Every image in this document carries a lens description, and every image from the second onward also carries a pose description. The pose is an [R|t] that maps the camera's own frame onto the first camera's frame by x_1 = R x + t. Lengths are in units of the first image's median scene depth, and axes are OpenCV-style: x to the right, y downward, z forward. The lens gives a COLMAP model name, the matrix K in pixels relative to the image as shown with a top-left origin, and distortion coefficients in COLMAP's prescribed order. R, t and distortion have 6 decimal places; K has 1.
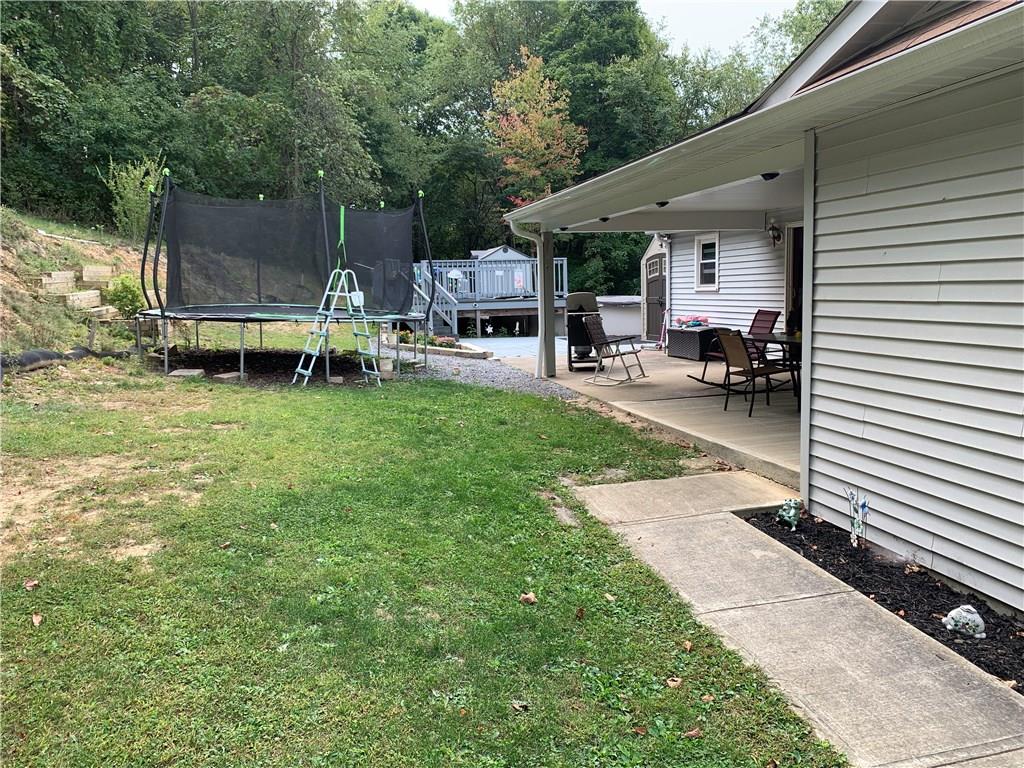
lens RADIAL K [[781.1, 0, 513.5], [0, 781.1, 382.1], [0, 0, 1]] dist [-0.008734, 0.000283]
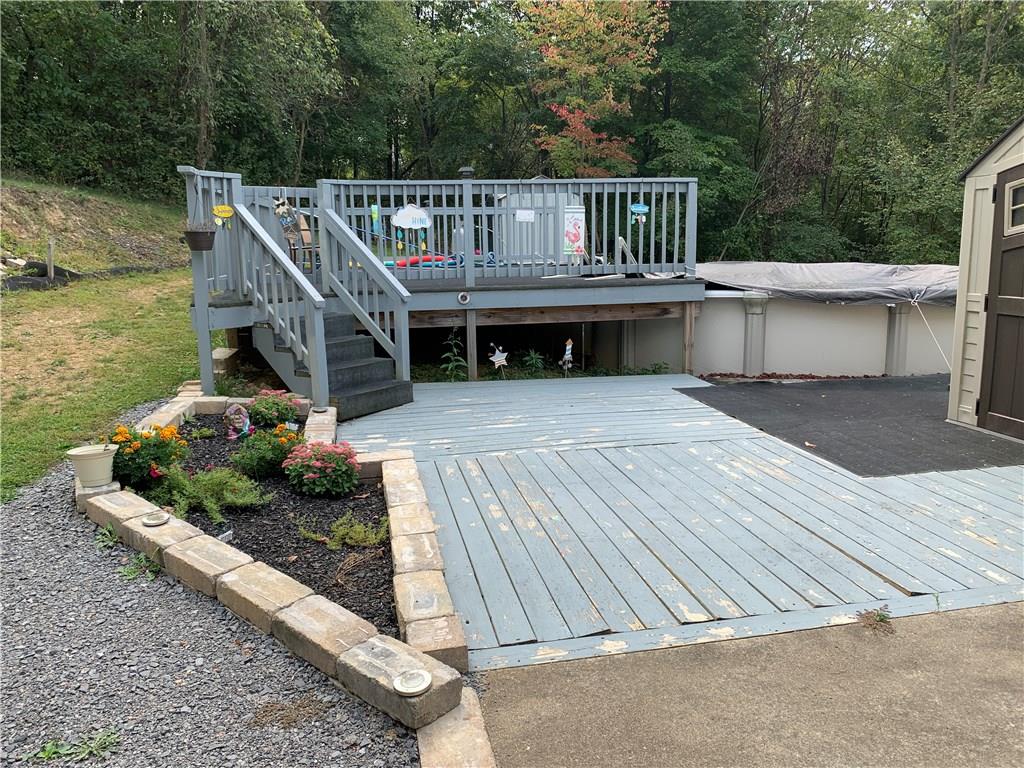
lens RADIAL K [[781.1, 0, 515.8], [0, 781.1, 380.5], [0, 0, 1]] dist [-0.008734, 0.000283]
pose [[0.999017, 0.016139, -0.041282, -0.004808], [-0.013626, 0.998078, 0.060454, -0.067930], [0.042179, -0.059832, 0.997317, 0.508527]]
